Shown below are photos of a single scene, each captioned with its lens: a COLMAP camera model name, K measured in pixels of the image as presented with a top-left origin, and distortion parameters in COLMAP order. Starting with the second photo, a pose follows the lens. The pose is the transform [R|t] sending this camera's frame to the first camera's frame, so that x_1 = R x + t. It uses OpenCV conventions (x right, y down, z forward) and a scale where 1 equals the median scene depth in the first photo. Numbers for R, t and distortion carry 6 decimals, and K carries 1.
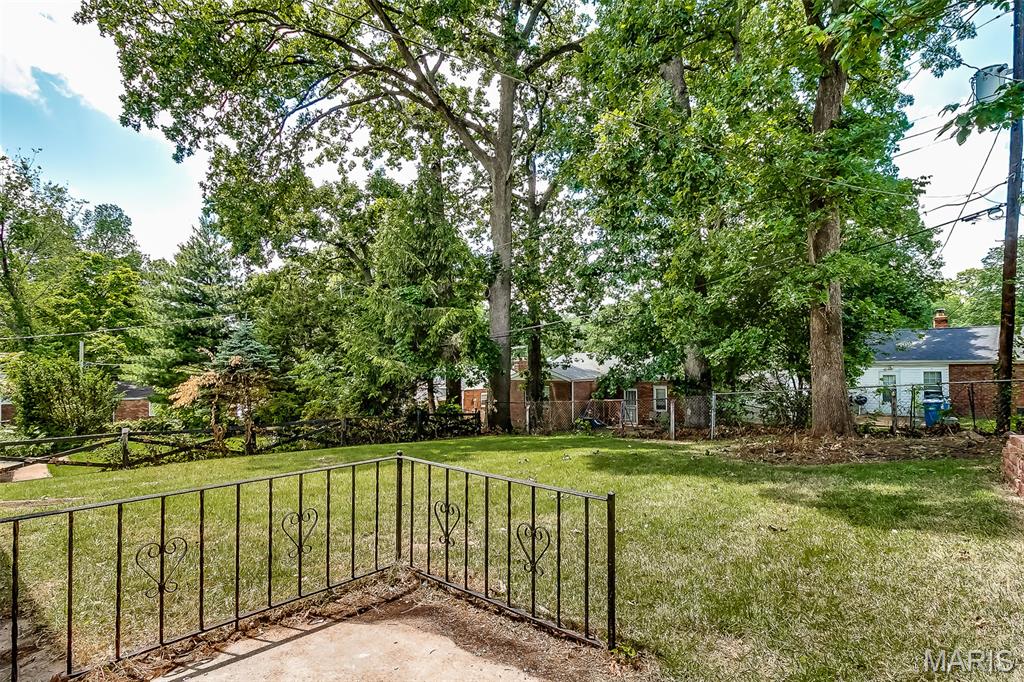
lens RADIAL K [[554.1, 0, 511.7], [0, 554.1, 371.6], [0, 0, 1]] dist [0.002202, 0.000394]
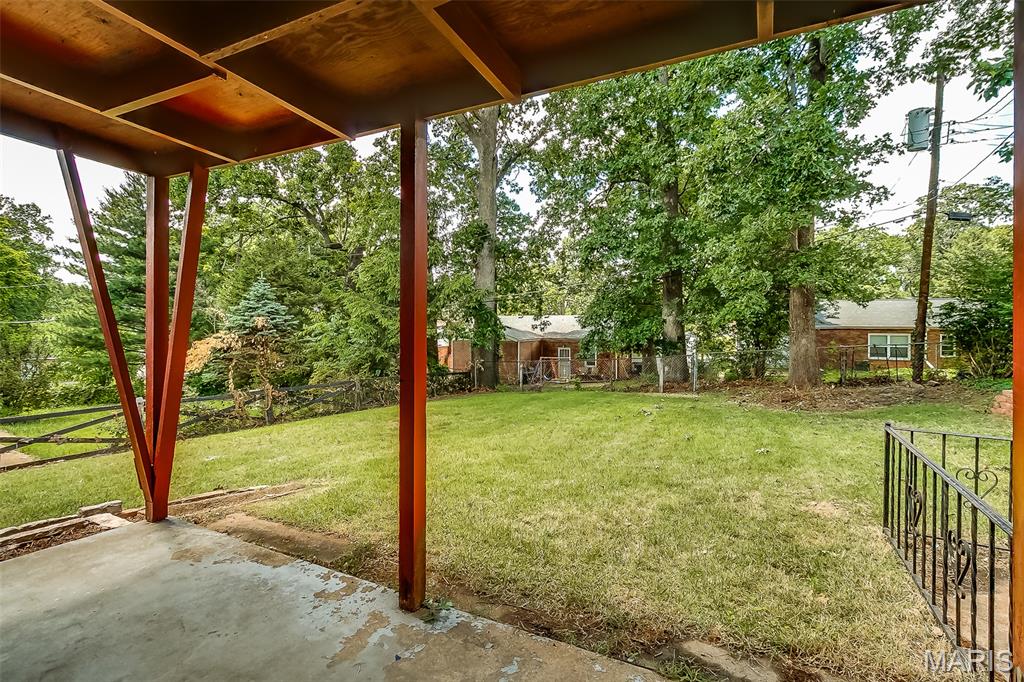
lens RADIAL K [[489.1, 0, 512.0], [0, 489.1, 341.0], [0, 0, 1]] dist [0.005699, 0.000768]
pose [[0.963526, -0.000528, 0.267614, -0.266474], [-0.004769, 0.999805, 0.019144, -0.004148], [-0.267572, -0.019722, 0.963336, 0.073188]]
